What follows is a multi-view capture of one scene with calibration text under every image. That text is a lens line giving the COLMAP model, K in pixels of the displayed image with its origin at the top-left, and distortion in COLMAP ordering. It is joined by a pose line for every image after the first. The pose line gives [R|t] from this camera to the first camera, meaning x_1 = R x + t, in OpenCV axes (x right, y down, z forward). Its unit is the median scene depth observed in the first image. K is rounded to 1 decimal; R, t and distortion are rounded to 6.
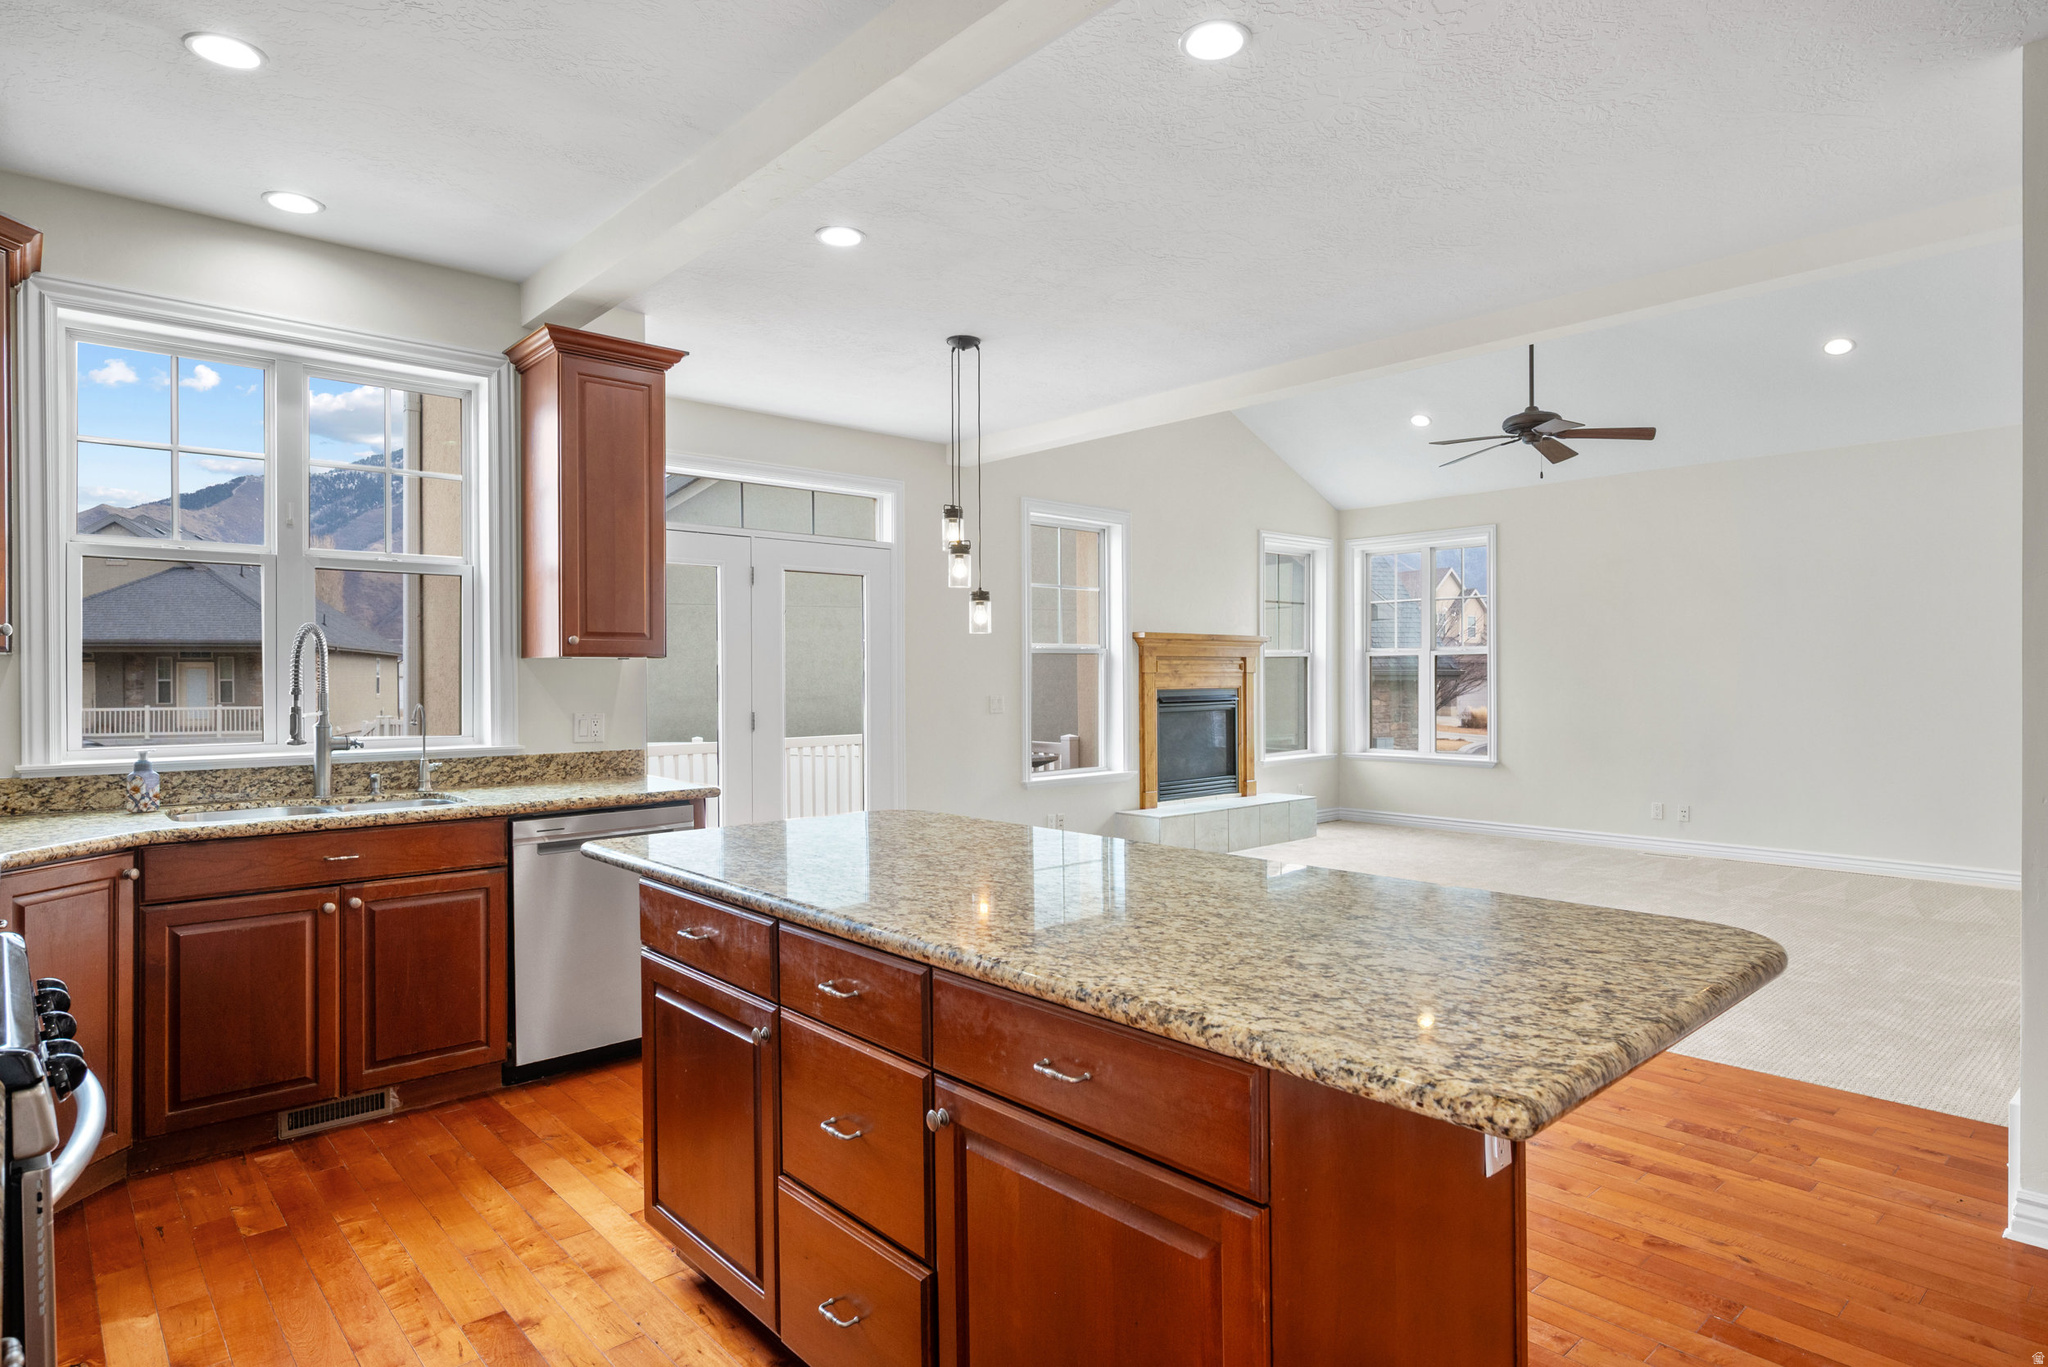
lens RADIAL K [[1123.8, 0, 1024.0], [0, 1123.8, 683.5], [0, 0, 1]] dist [-0.001984, 0.001547]
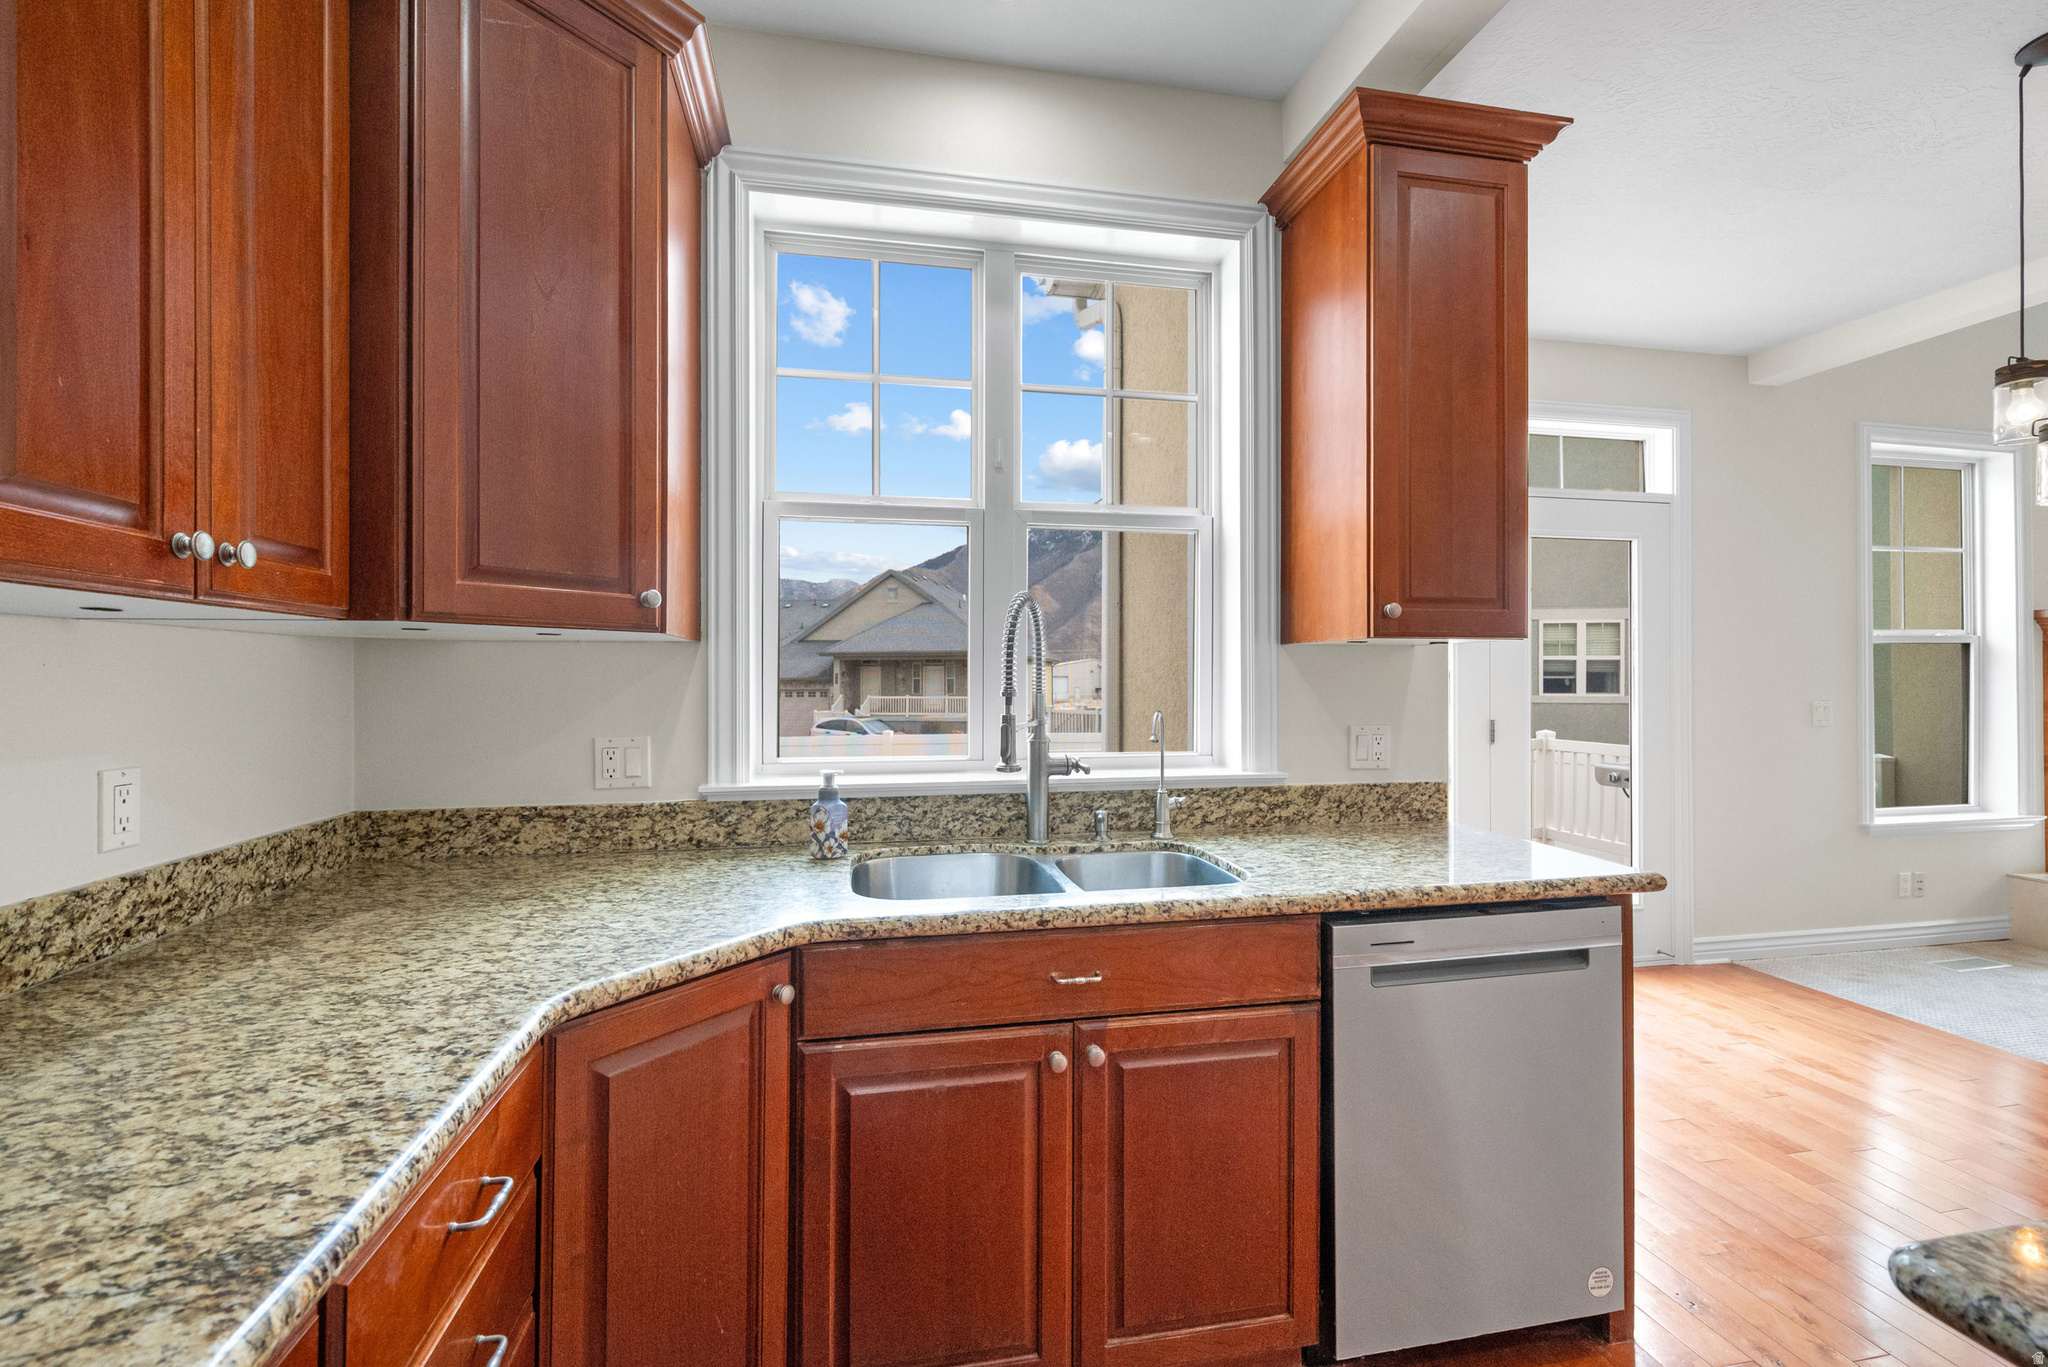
lens RADIAL K [[880.6, 0, 1024.0], [0, 880.6, 683.5], [0, 0, 1]] dist [0.001825, 0.000302]
pose [[0.859878, 0.005704, -0.510468, -0.310451], [-0.004977, 0.999984, 0.002790, 0.000629], [0.510476, 0.000142, 0.859892, 0.461529]]
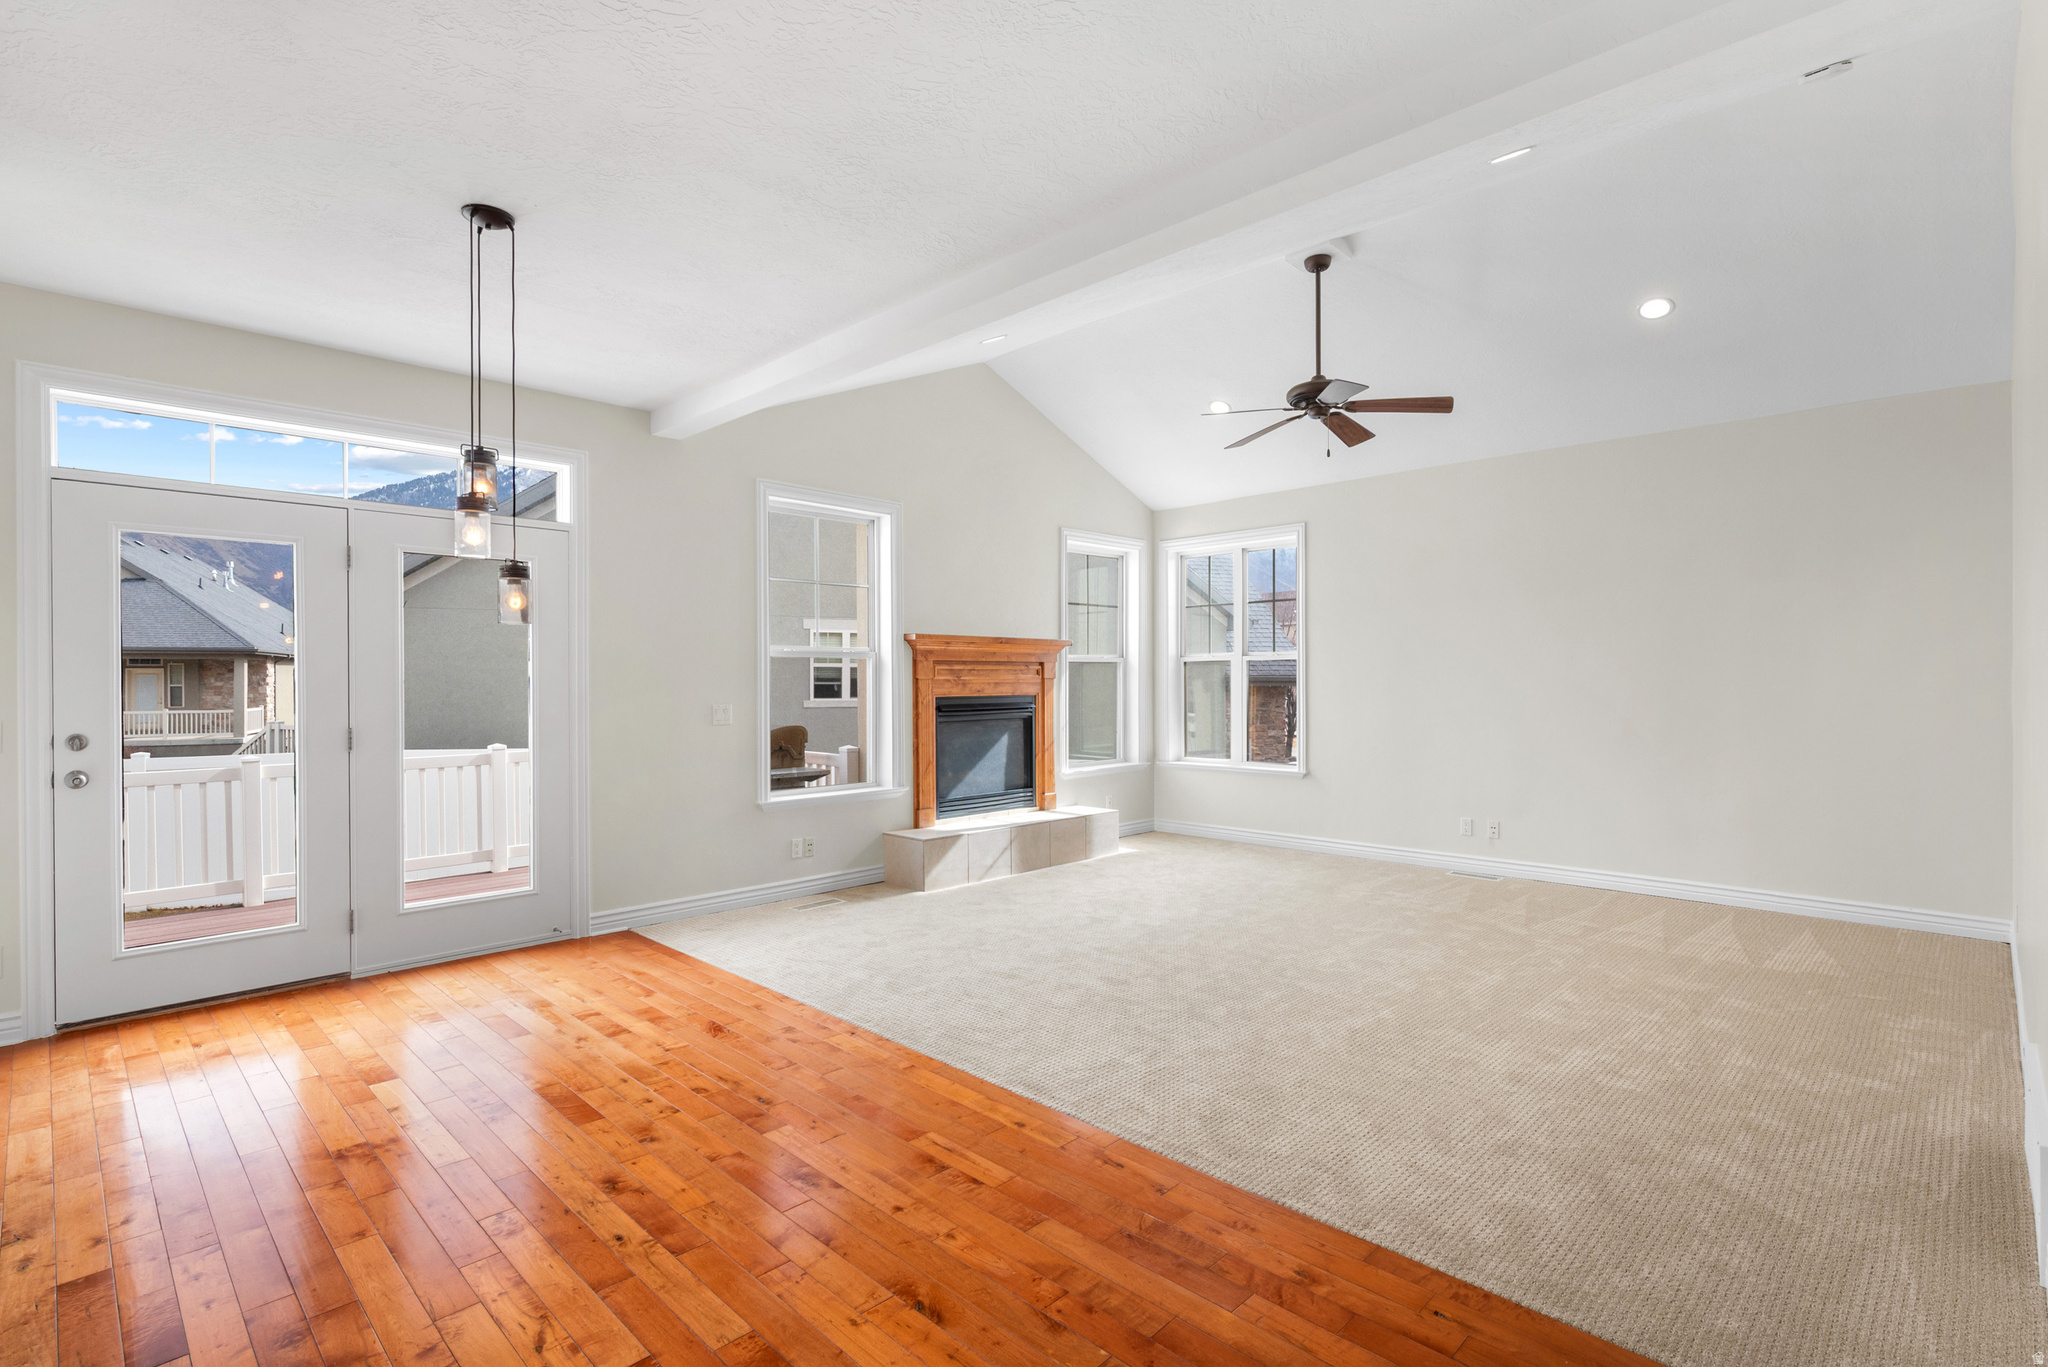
lens RADIAL K [[971.3, 0, 1021.4], [0, 971.3, 686.2], [0, 0, 1]] dist [0.002827, 0.000791]
pose [[0.998365, -0.000041, 0.057153, 0.290840], [0.000152, 0.999998, -0.001928, -0.003931], [-0.057153, 0.001934, 0.998364, 0.419252]]
